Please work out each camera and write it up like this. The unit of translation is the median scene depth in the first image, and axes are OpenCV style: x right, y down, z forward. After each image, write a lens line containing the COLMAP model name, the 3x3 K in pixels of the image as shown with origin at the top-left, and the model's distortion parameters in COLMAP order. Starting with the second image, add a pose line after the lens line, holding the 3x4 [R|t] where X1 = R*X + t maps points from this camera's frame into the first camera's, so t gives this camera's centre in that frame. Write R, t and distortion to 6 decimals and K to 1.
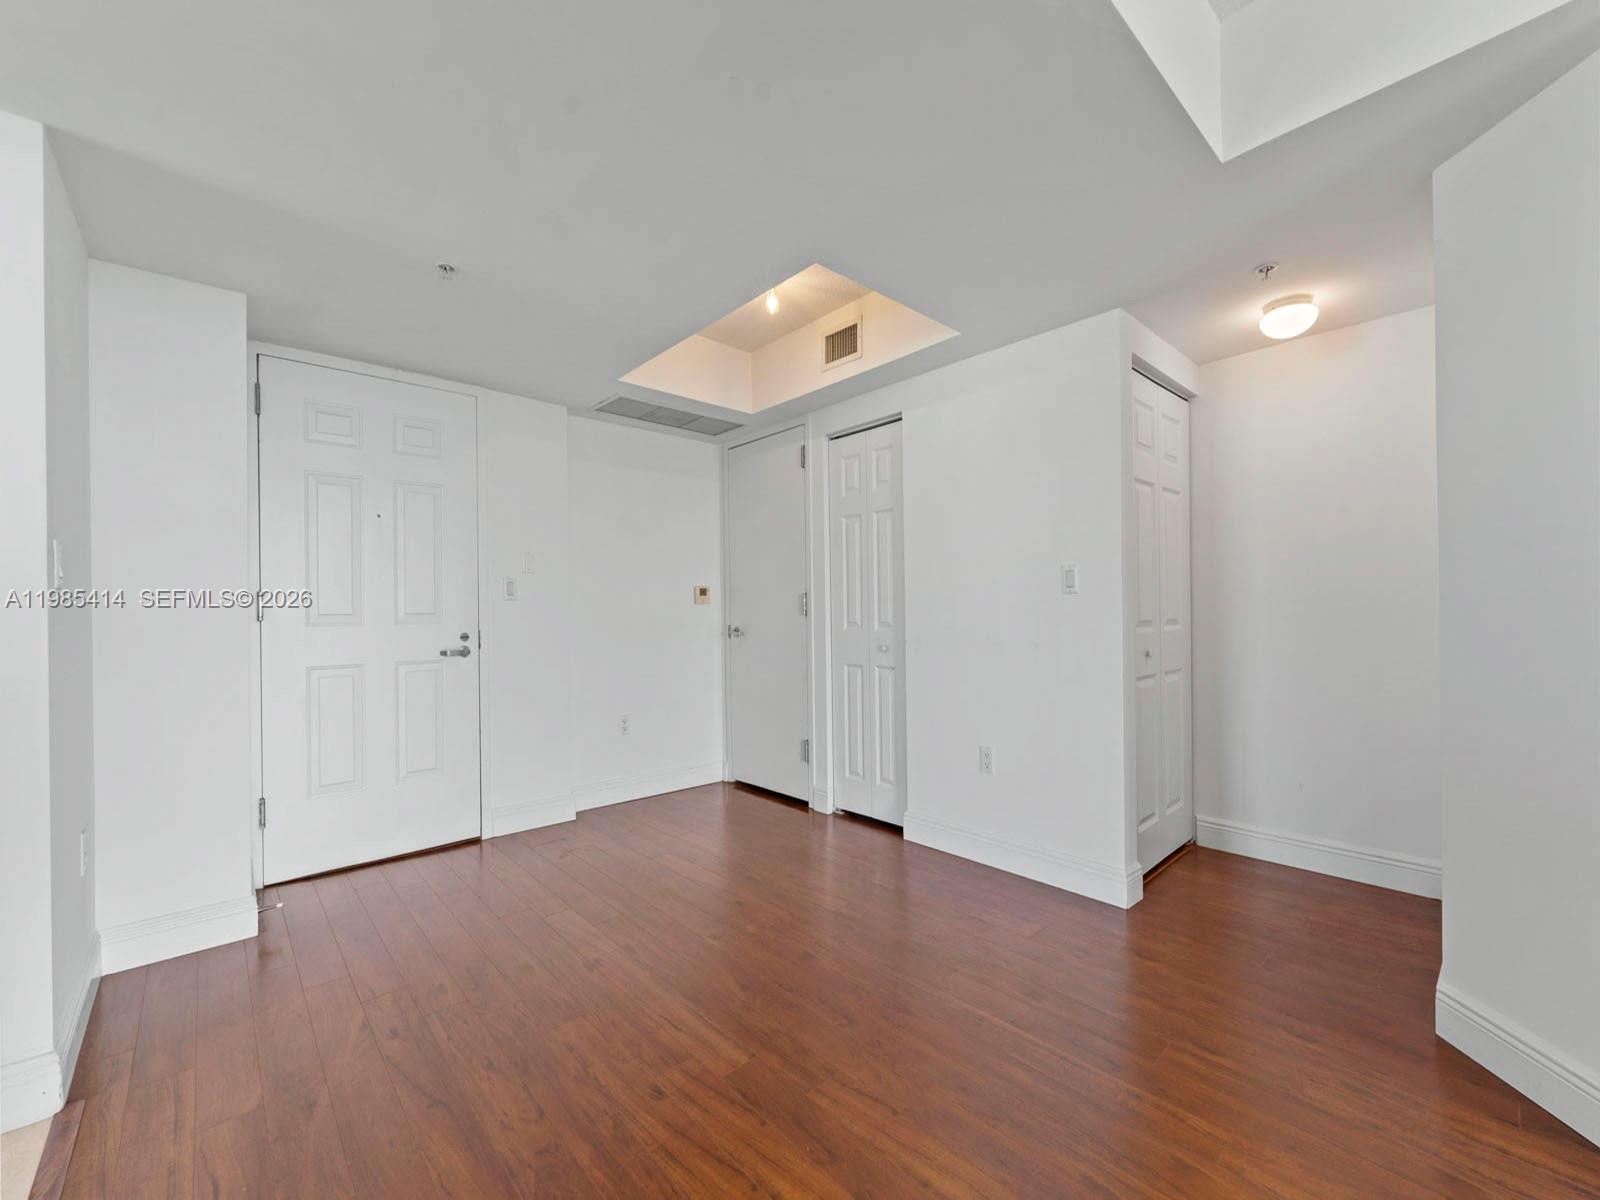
lens RADIAL K [[647.4, 0, 795.1], [0, 647.4, 608.5], [0, 0, 1]] dist [-0.000687, -0.000472]
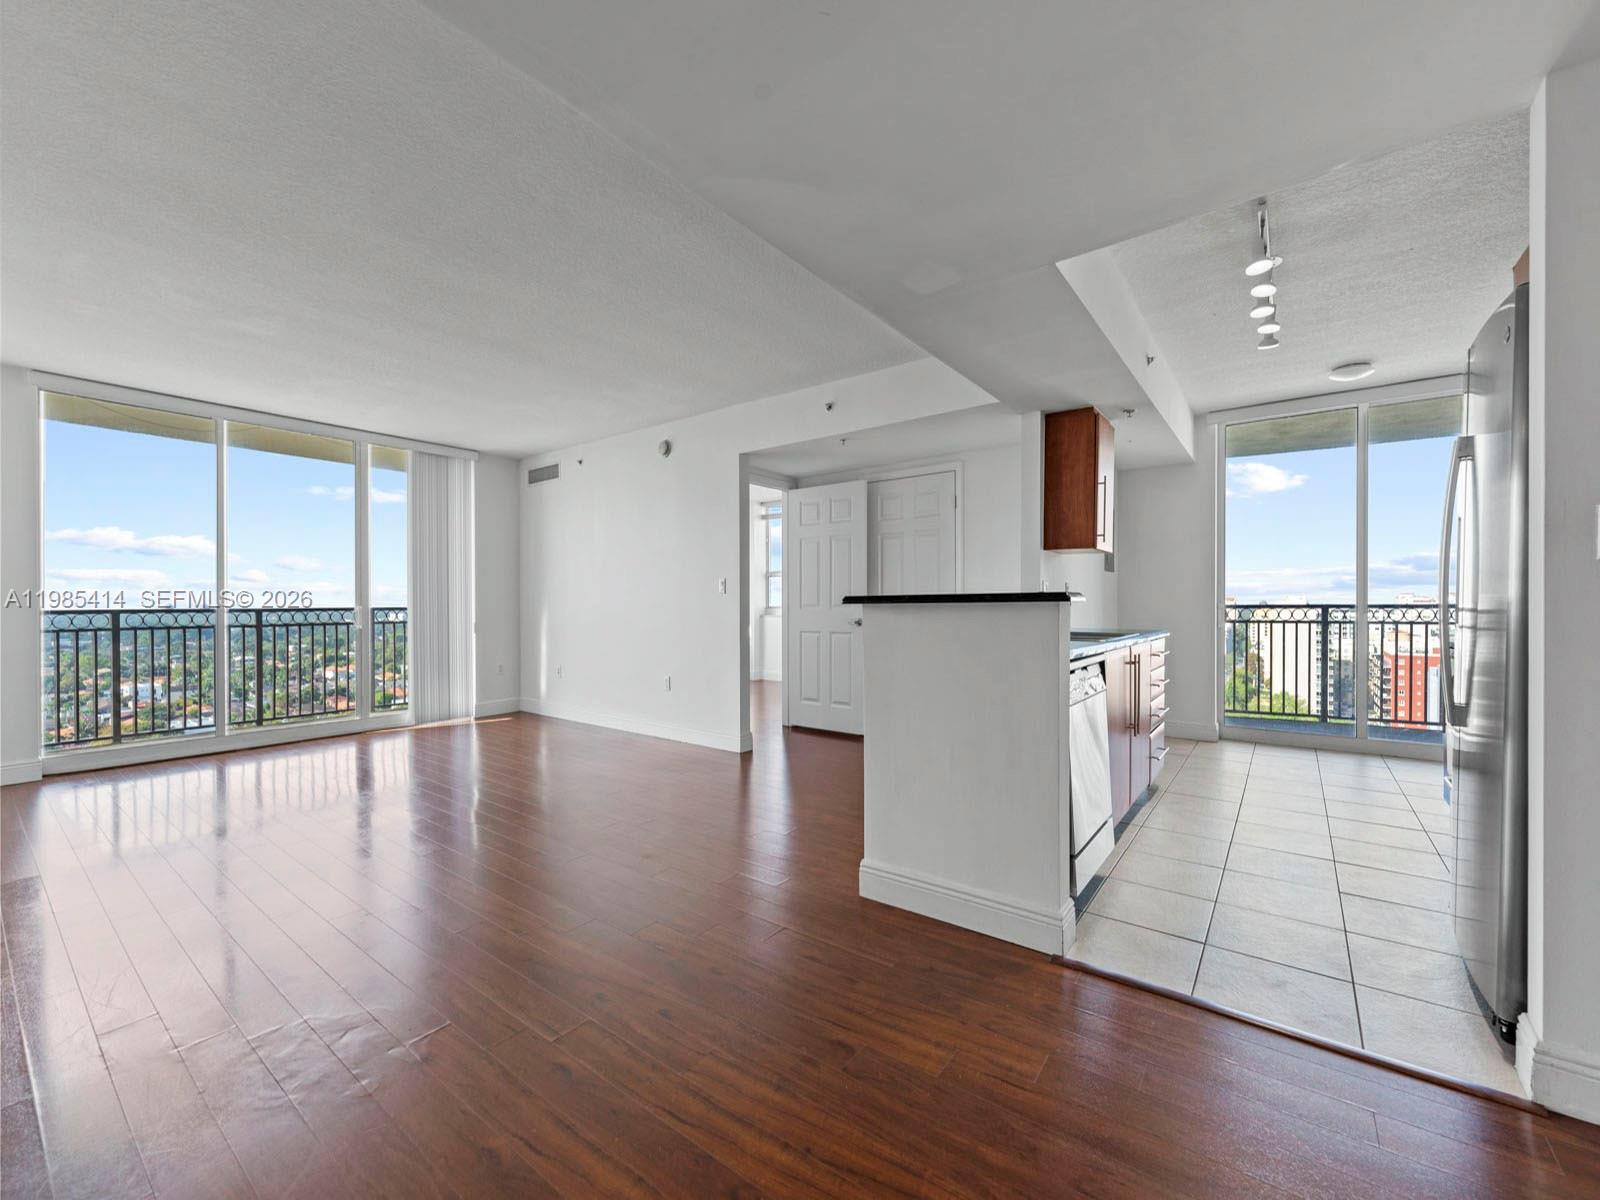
lens RADIAL K [[647.4, 0, 795.1], [0, 647.4, 608.5], [0, 0, 1]] dist [-0.000687, -0.000472]
pose [[-0.982699, 0.018262, -0.184305, 0.049877], [0.018387, 0.999830, 0.001031, 0.007457], [0.184293, -0.002376, -0.982868, 0.755021]]
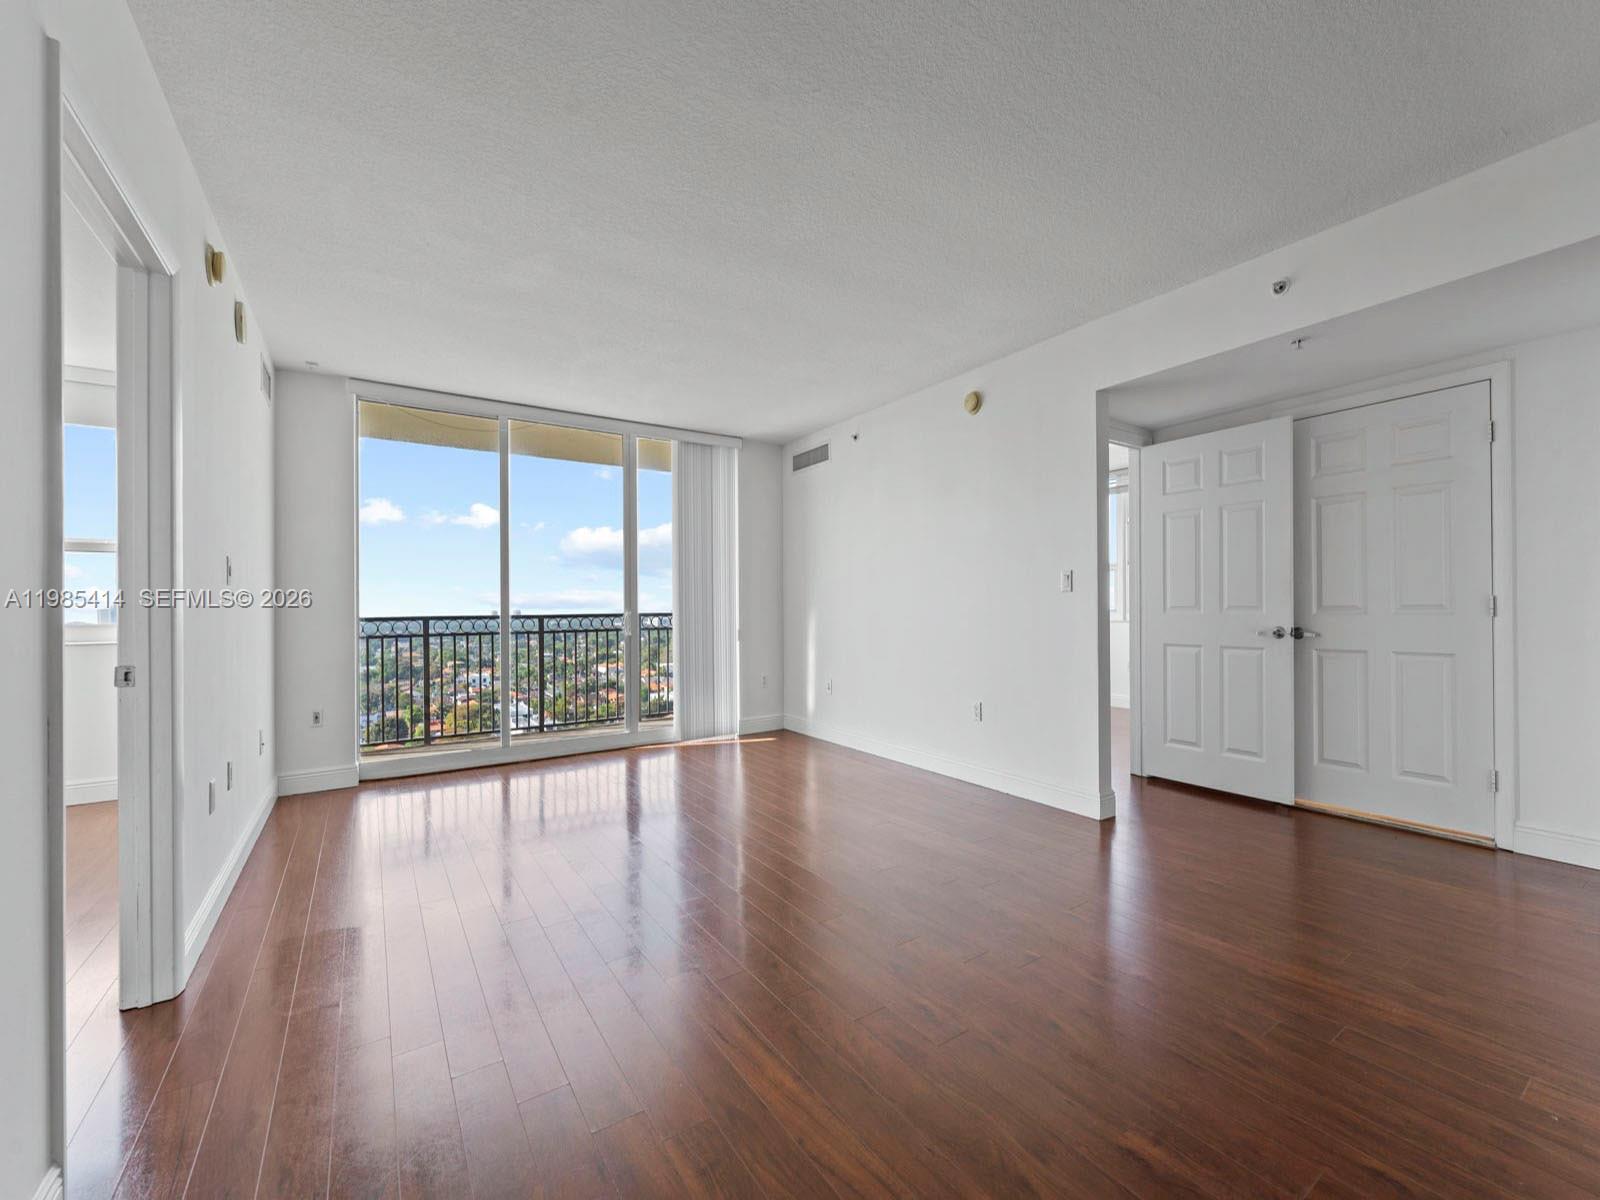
lens RADIAL K [[649.5, 0, 795.8], [0, 649.5, 611.1], [0, 0, 1]] dist [0.001244, -0.000525]
pose [[-0.988543, 0.023063, 0.149170, 0.214882], [0.022175, 0.999725, -0.007616, 0.001159], [-0.149305, -0.004220, -0.988782, 0.390863]]
